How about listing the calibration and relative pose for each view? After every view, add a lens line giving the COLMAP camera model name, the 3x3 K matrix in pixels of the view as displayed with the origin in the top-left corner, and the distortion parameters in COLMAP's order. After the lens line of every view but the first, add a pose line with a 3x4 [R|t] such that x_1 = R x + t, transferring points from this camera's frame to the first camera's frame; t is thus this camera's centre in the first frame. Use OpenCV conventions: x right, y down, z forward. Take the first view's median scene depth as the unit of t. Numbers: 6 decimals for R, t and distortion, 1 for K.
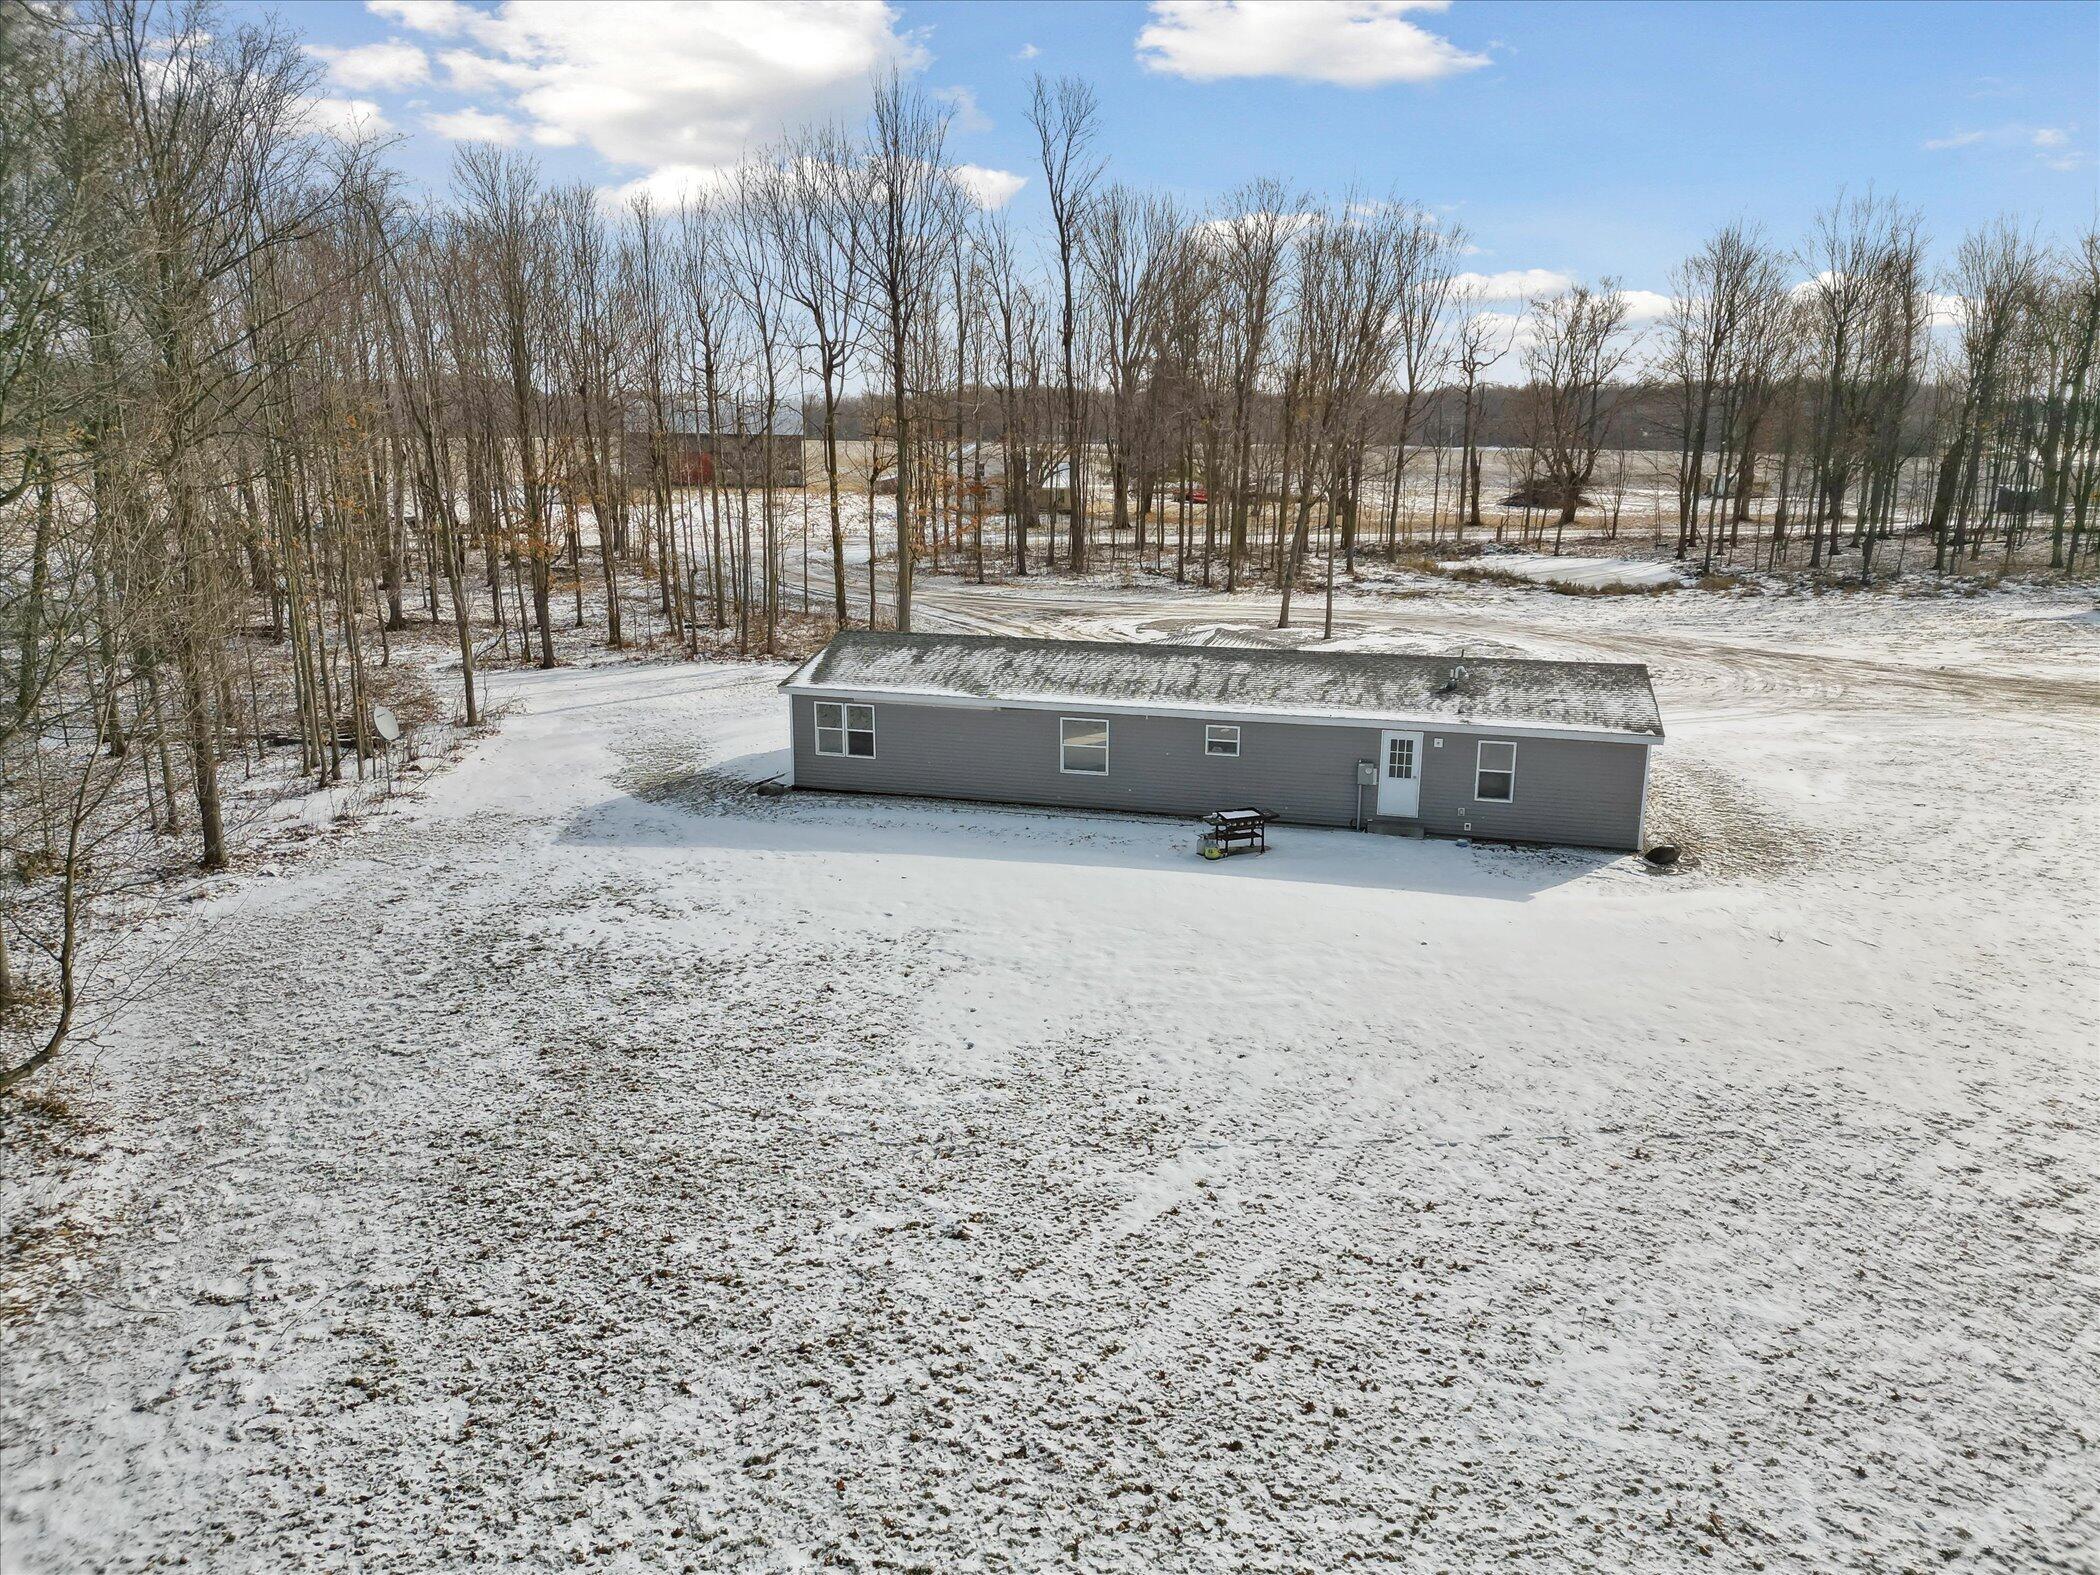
lens RADIAL K [[1529.6, 0, 1050.0], [0, 1529.6, 787.5], [0, 0, 1]] dist [0.072159, -0.000668]
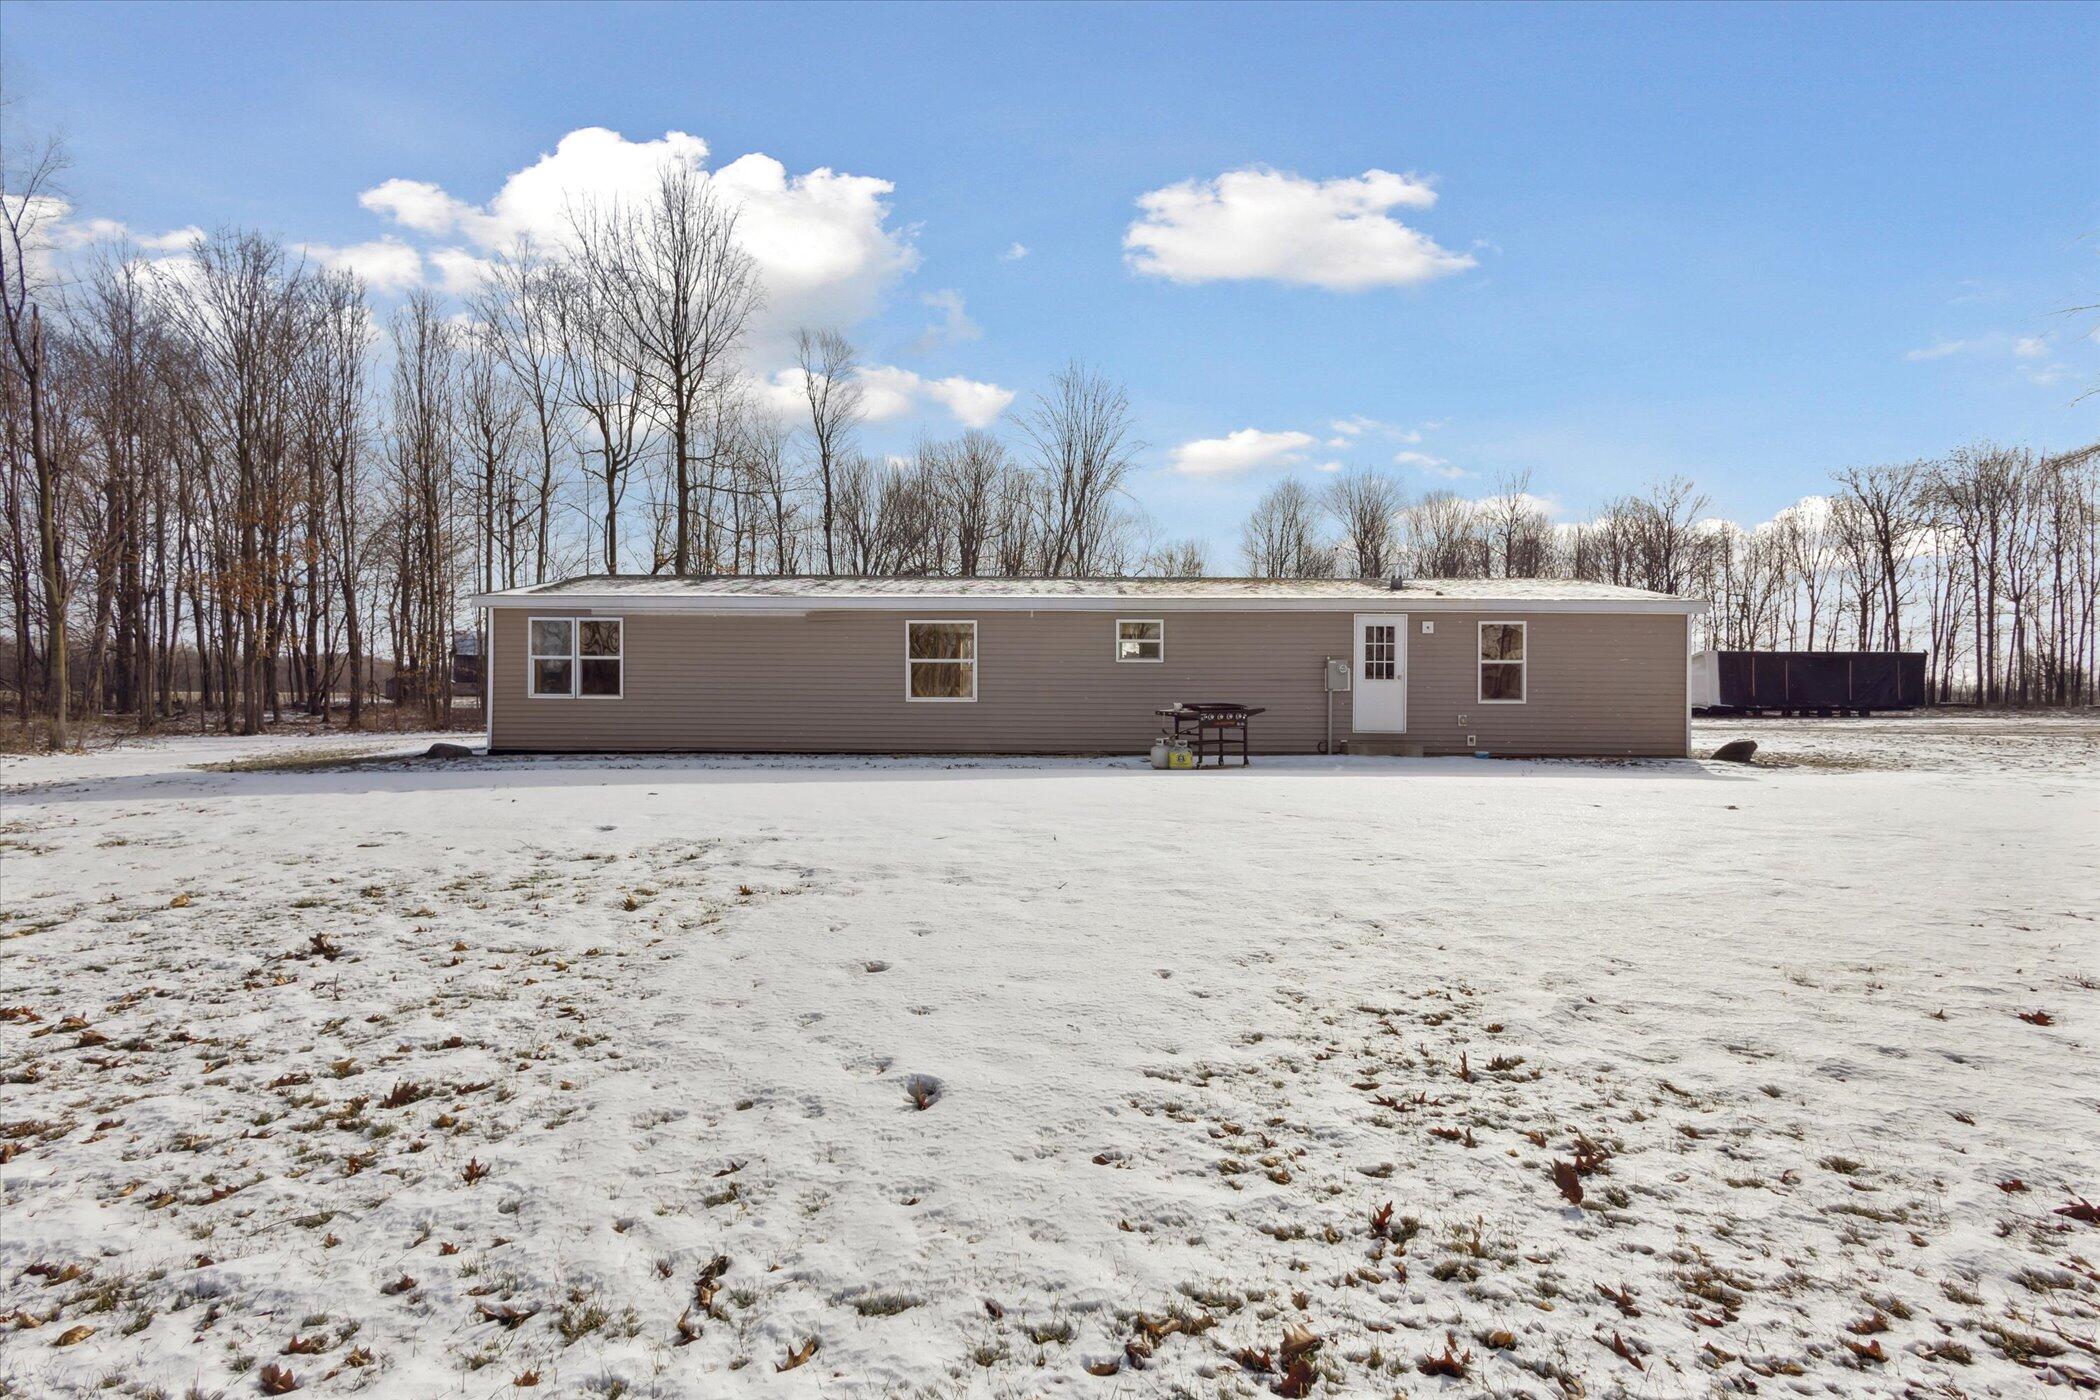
lens RADIAL K [[977.8, 0, 1050.0], [0, 977.8, 700.0], [0, 0, 1]] dist [-0.002121, -0.000294]
pose [[0.965952, -0.000886, 0.258719, -0.047400], [0.063950, 0.969782, -0.235443, 0.103520], [-0.250693, 0.243972, 0.936820, 0.596346]]
